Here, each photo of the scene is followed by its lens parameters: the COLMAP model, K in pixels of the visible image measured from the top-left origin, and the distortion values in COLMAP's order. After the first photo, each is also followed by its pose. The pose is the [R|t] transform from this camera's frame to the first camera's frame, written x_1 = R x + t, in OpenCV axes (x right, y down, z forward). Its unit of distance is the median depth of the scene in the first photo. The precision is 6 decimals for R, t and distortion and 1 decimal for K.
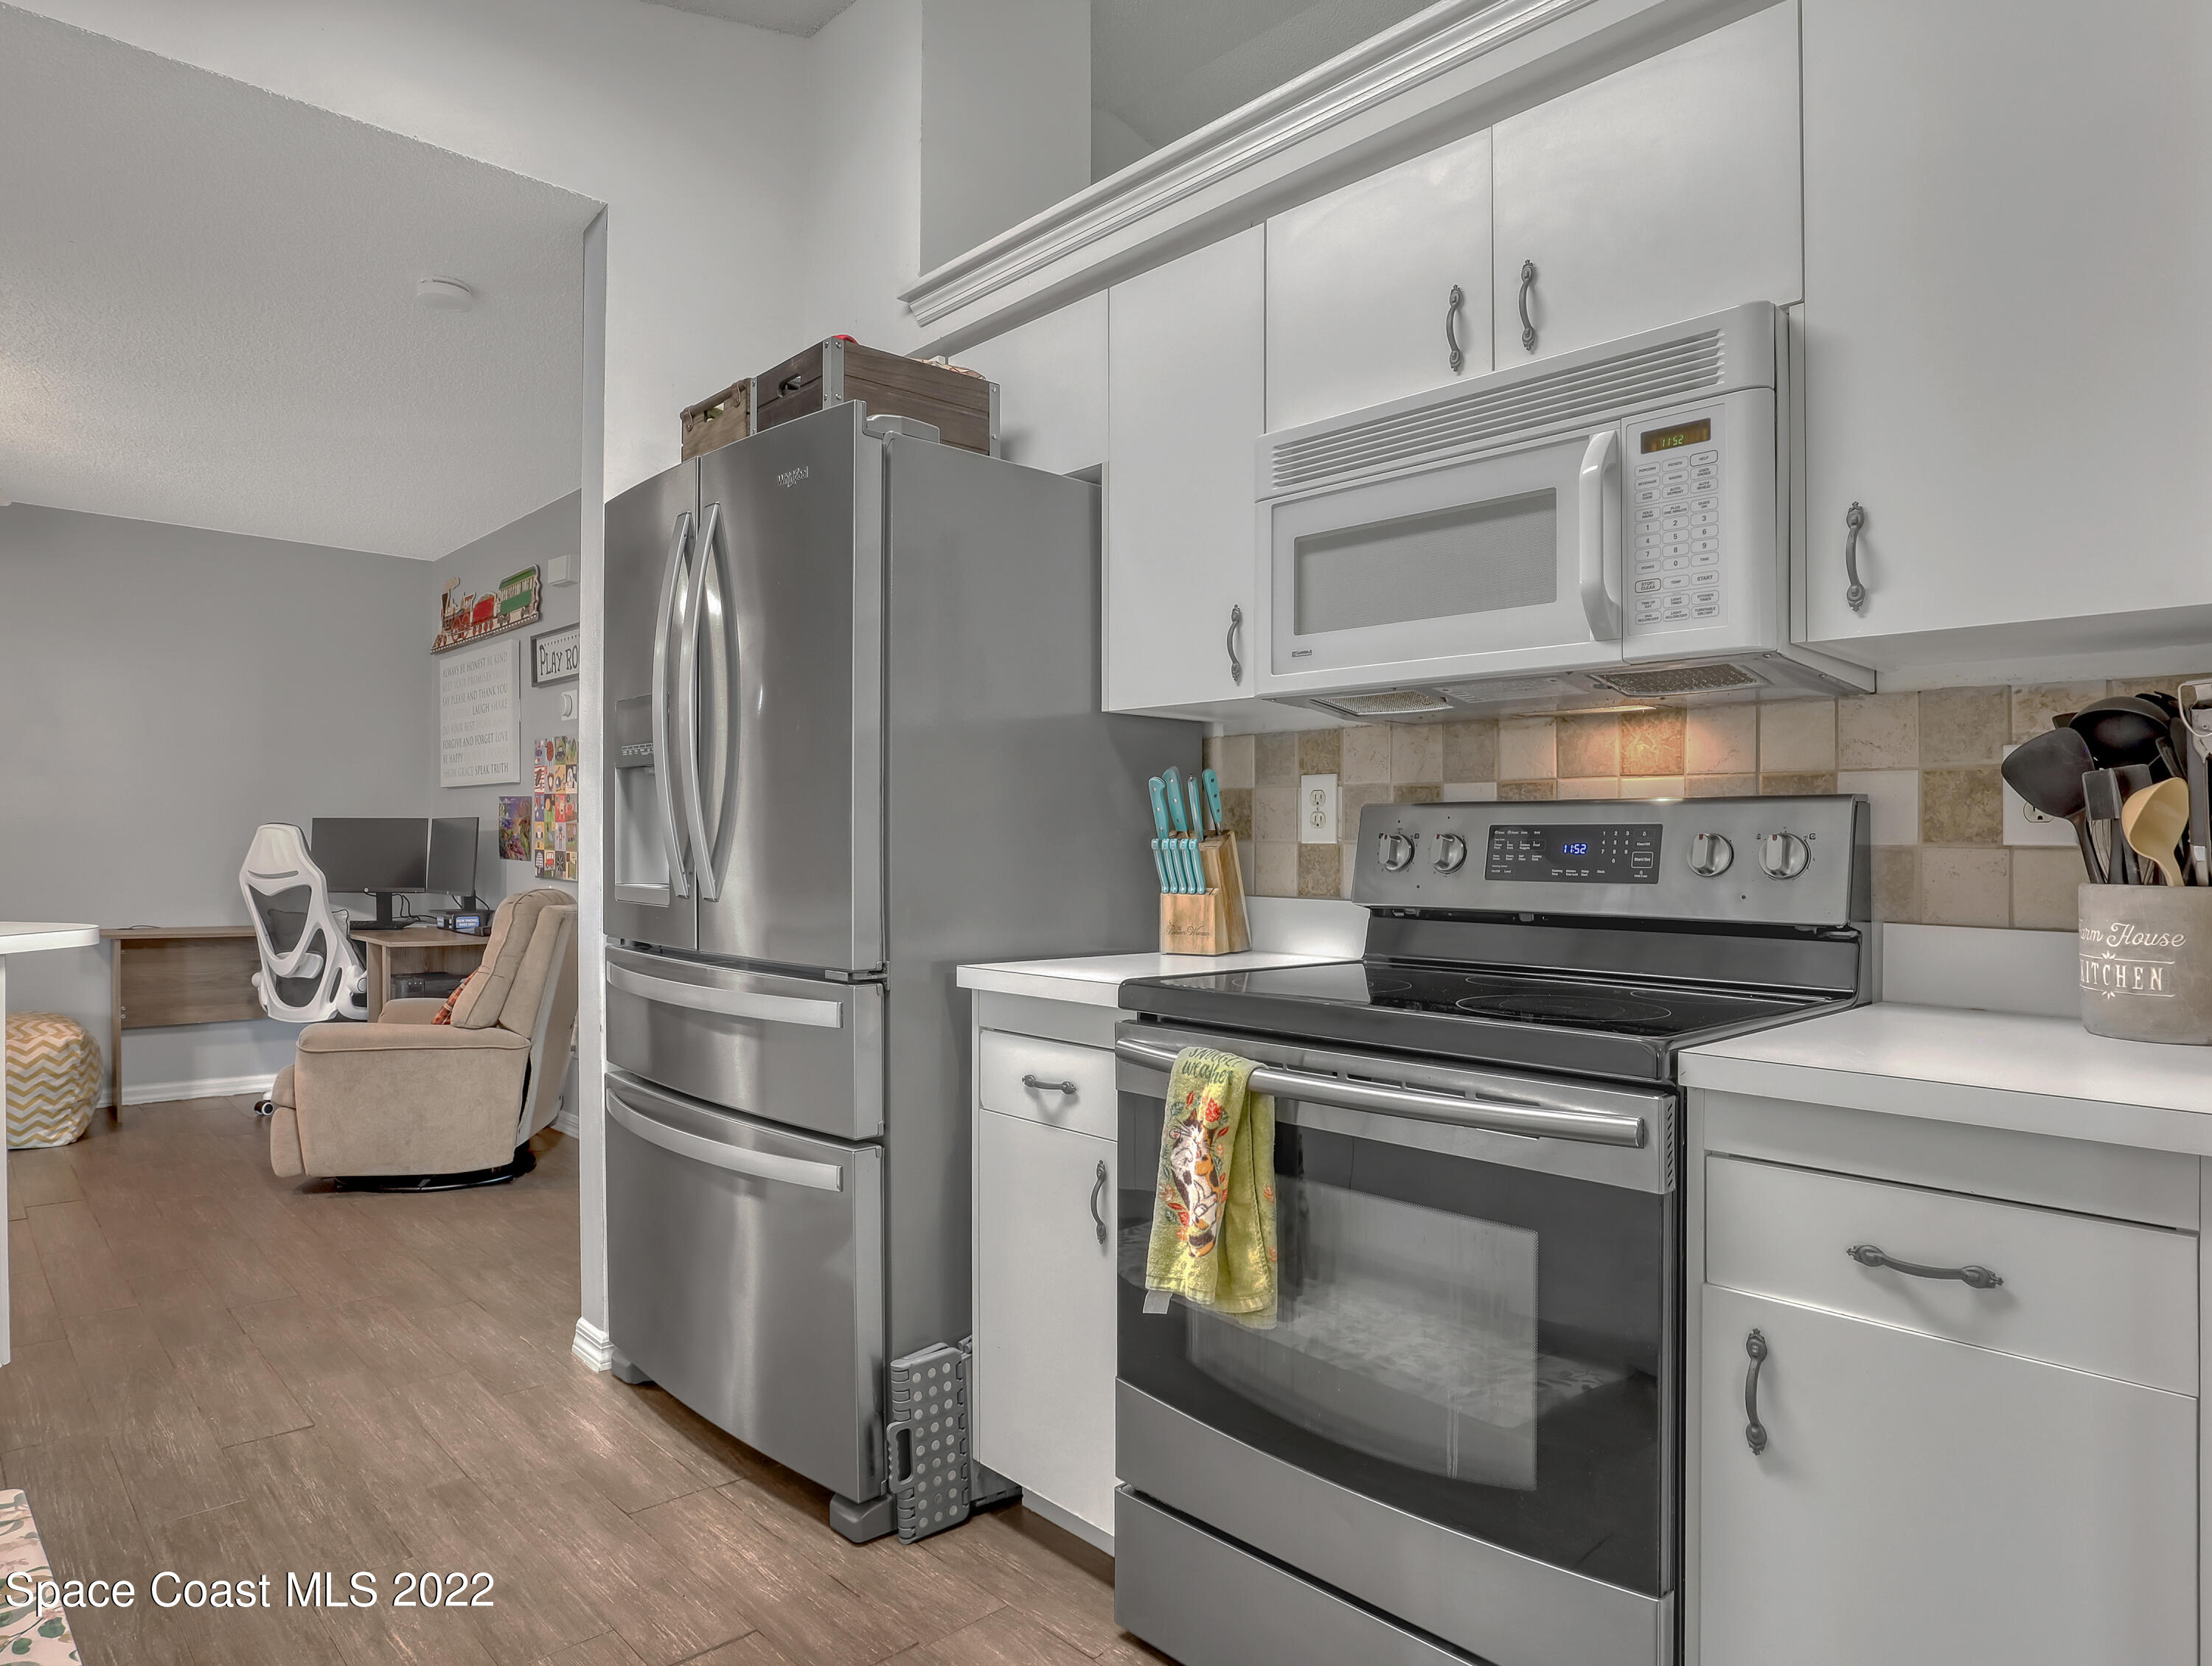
lens RADIAL K [[1314.1, 0, 1093.3], [0, 1314.1, 839.2], [0, 0, 1]] dist [-0.017822, -0.001460]
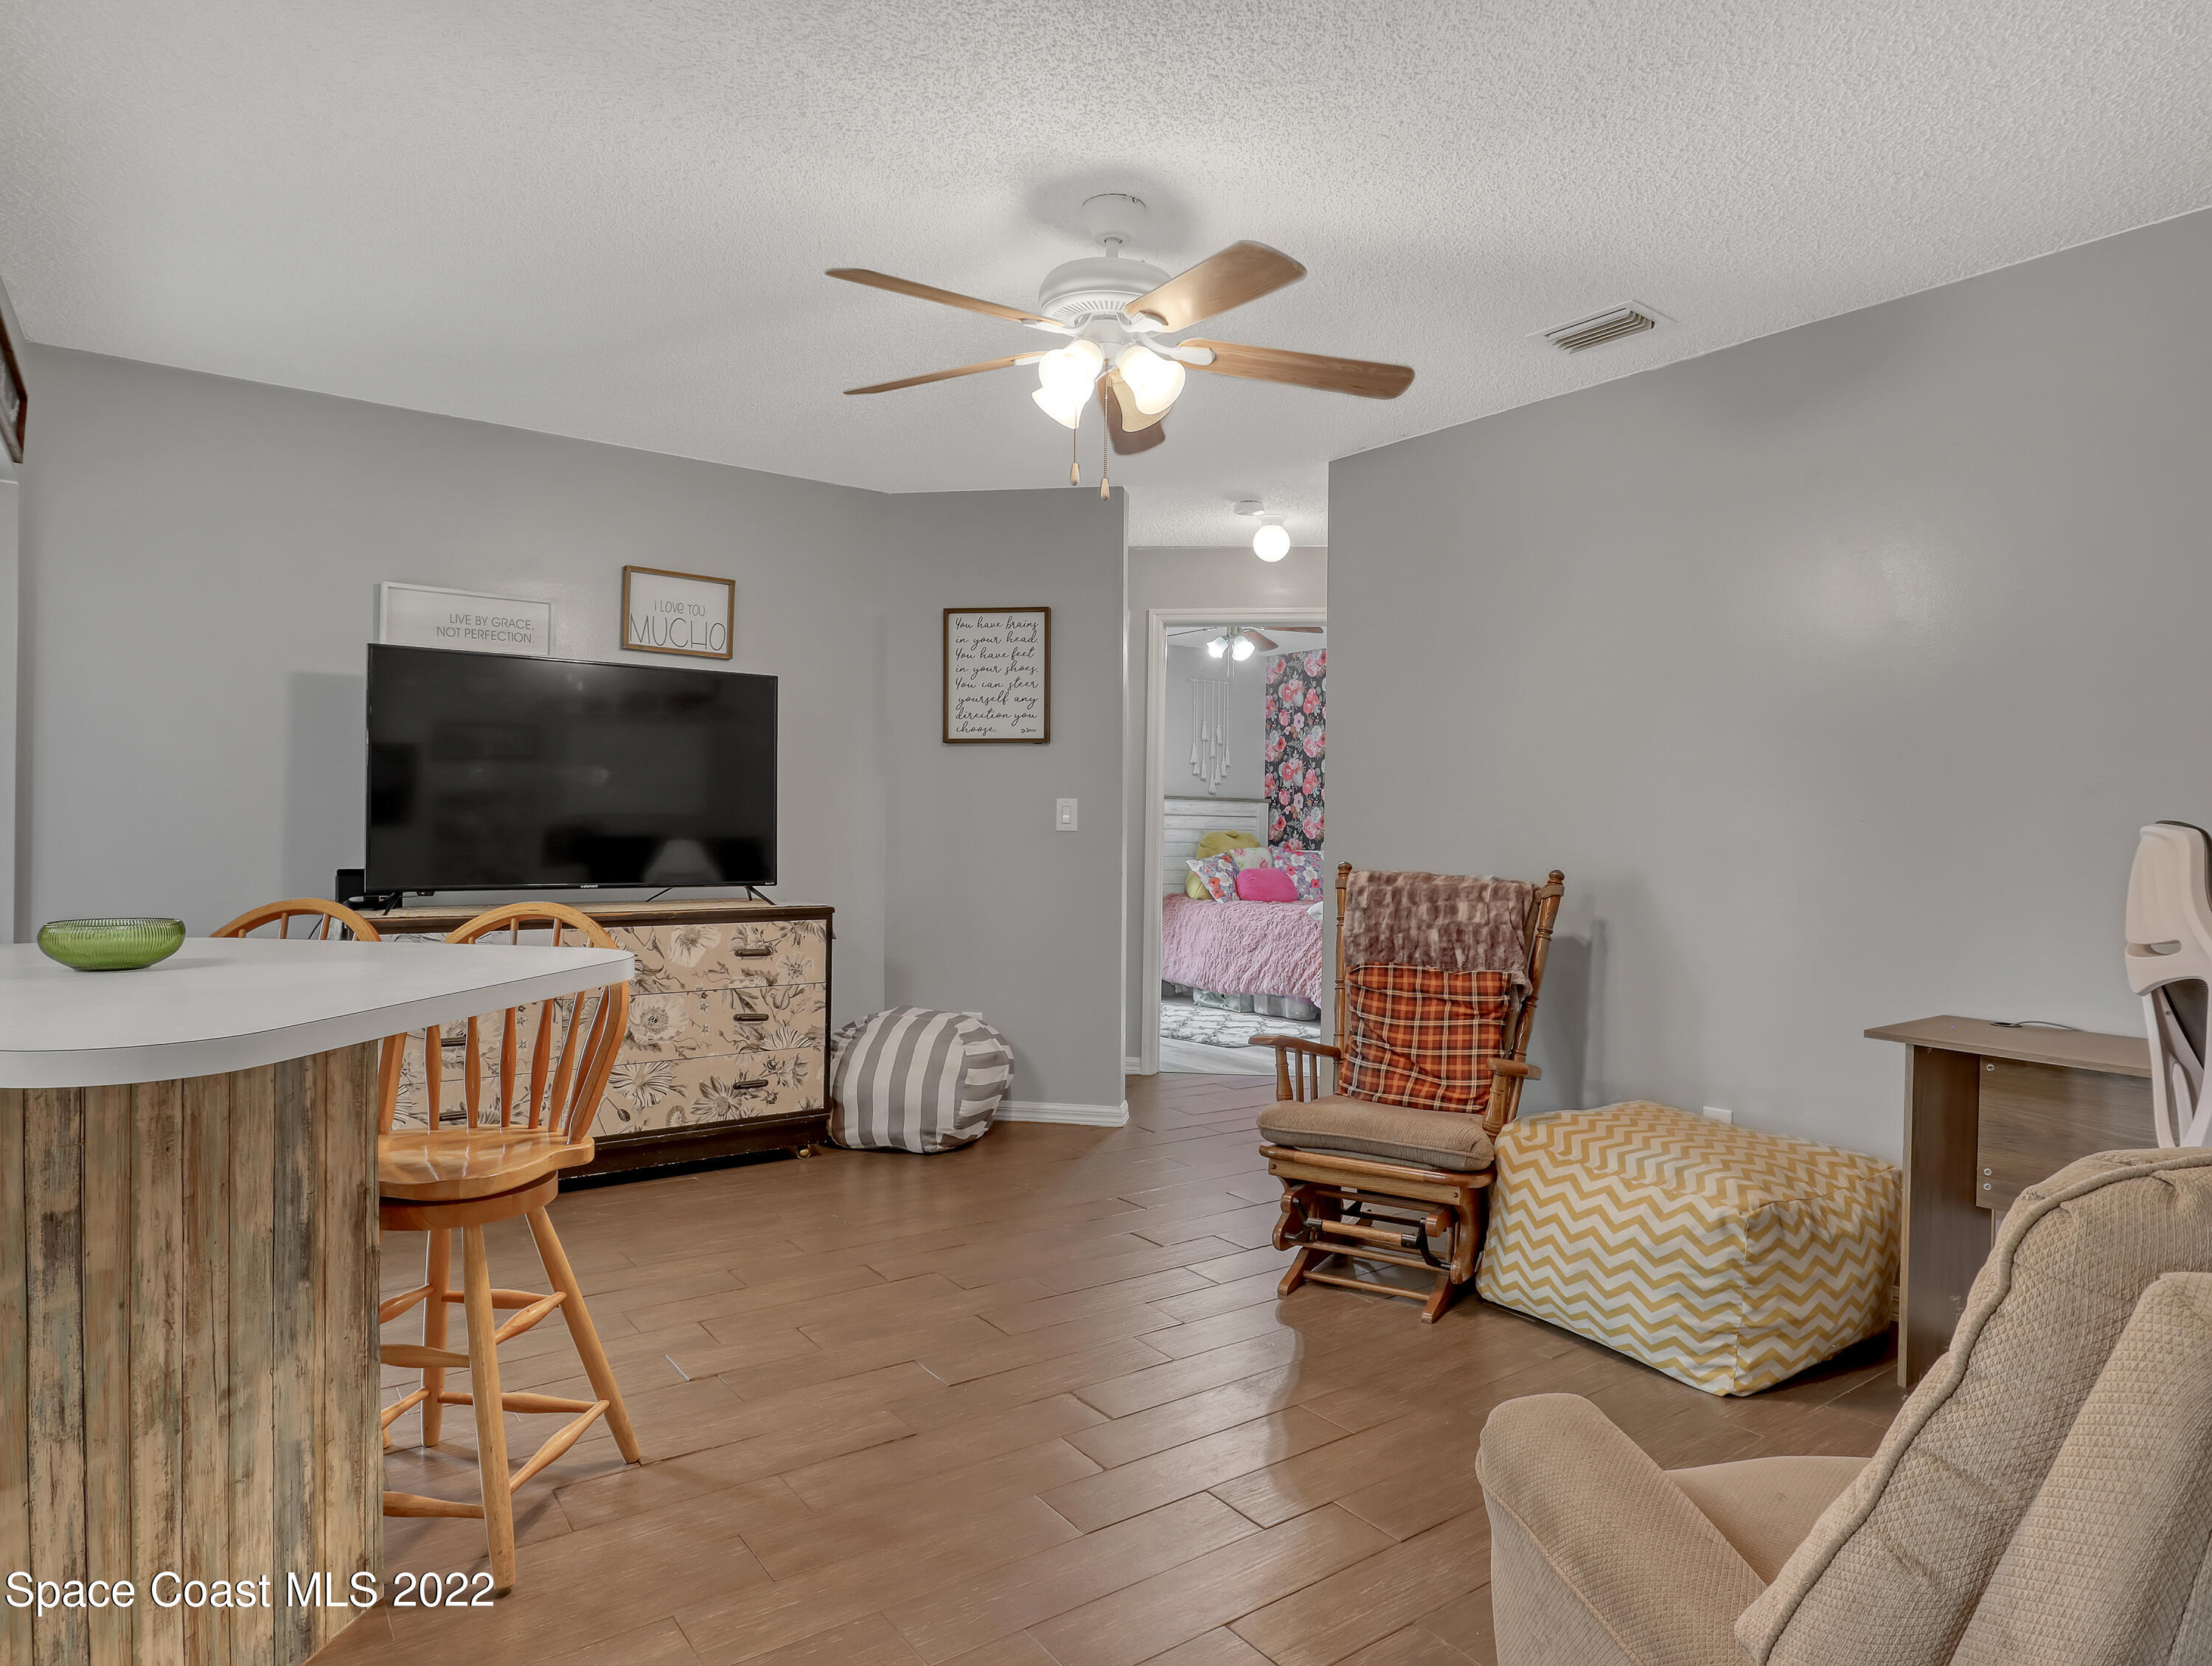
lens RADIAL K [[1314.1, 0, 1105.7], [0, 1314.1, 840.3], [0, 0, 1]] dist [-0.017822, -0.001460]
pose [[-0.135932, -0.003906, -0.990710, -0.189804], [-0.000468, 0.999992, -0.003879, -0.005604], [0.990718, -0.000063, -0.135933, 0.816680]]
